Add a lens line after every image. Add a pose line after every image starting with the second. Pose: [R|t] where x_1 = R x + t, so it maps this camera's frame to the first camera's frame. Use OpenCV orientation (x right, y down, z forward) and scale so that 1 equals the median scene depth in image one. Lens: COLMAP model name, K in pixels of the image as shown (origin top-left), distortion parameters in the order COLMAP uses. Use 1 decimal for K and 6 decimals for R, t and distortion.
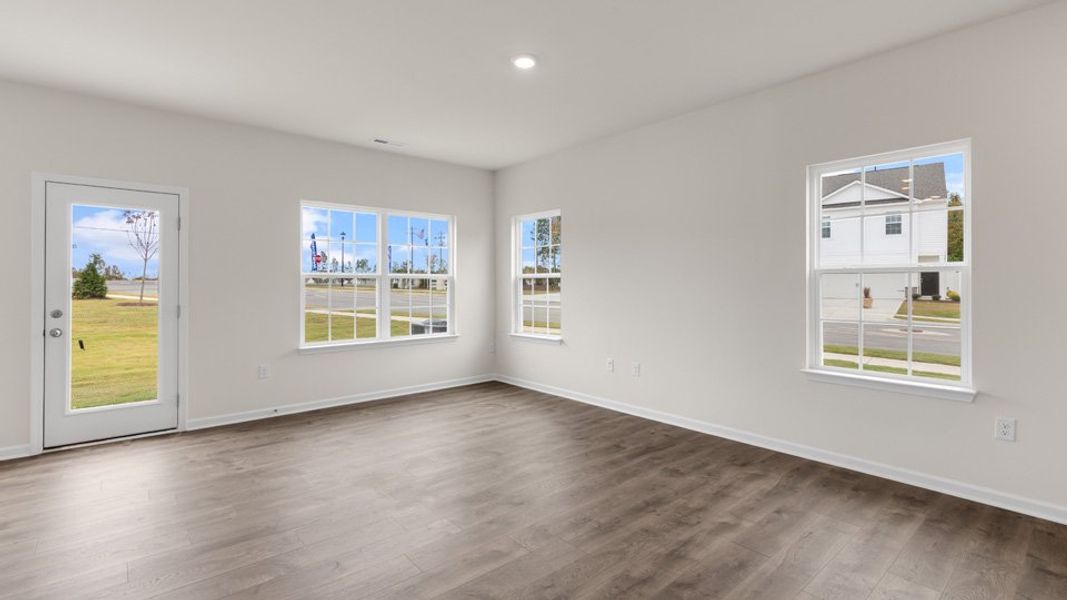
lens RADIAL K [[487.1, 0, 540.1], [0, 487.1, 276.2], [0, 0, 1]] dist [0.012694, -0.006397]
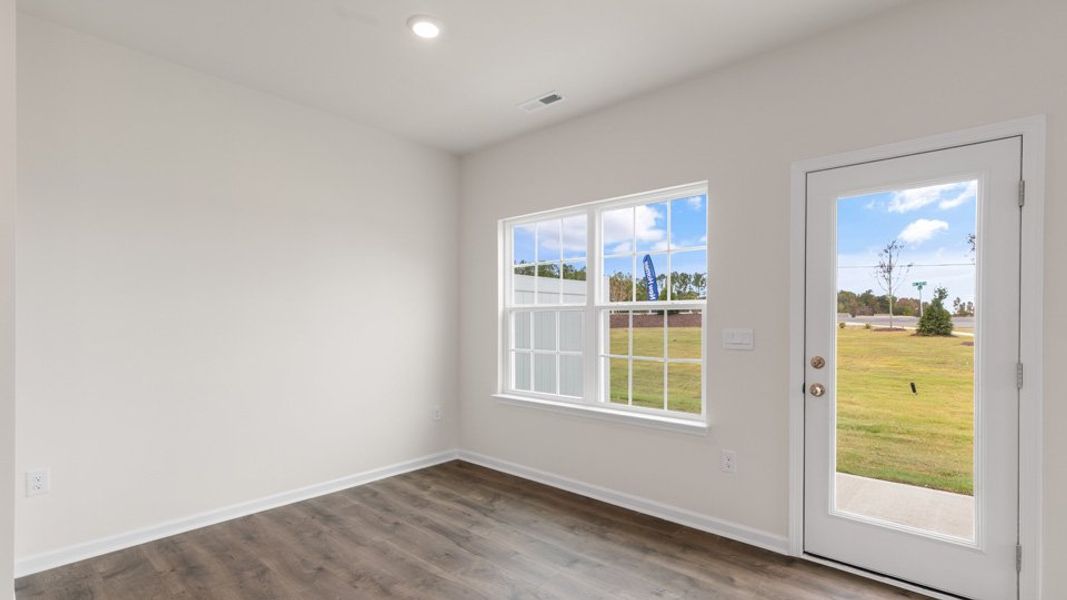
lens RADIAL K [[490.2, 0, 534.1], [0, 490.2, 326.2], [0, 0, 1]] dist [0.001340, -0.000165]
pose [[0.128827, 0.012395, -0.991590, -0.138047], [0.014659, 0.999789, 0.014402, 0.004041], [0.991559, -0.016391, 0.128618, 0.199456]]
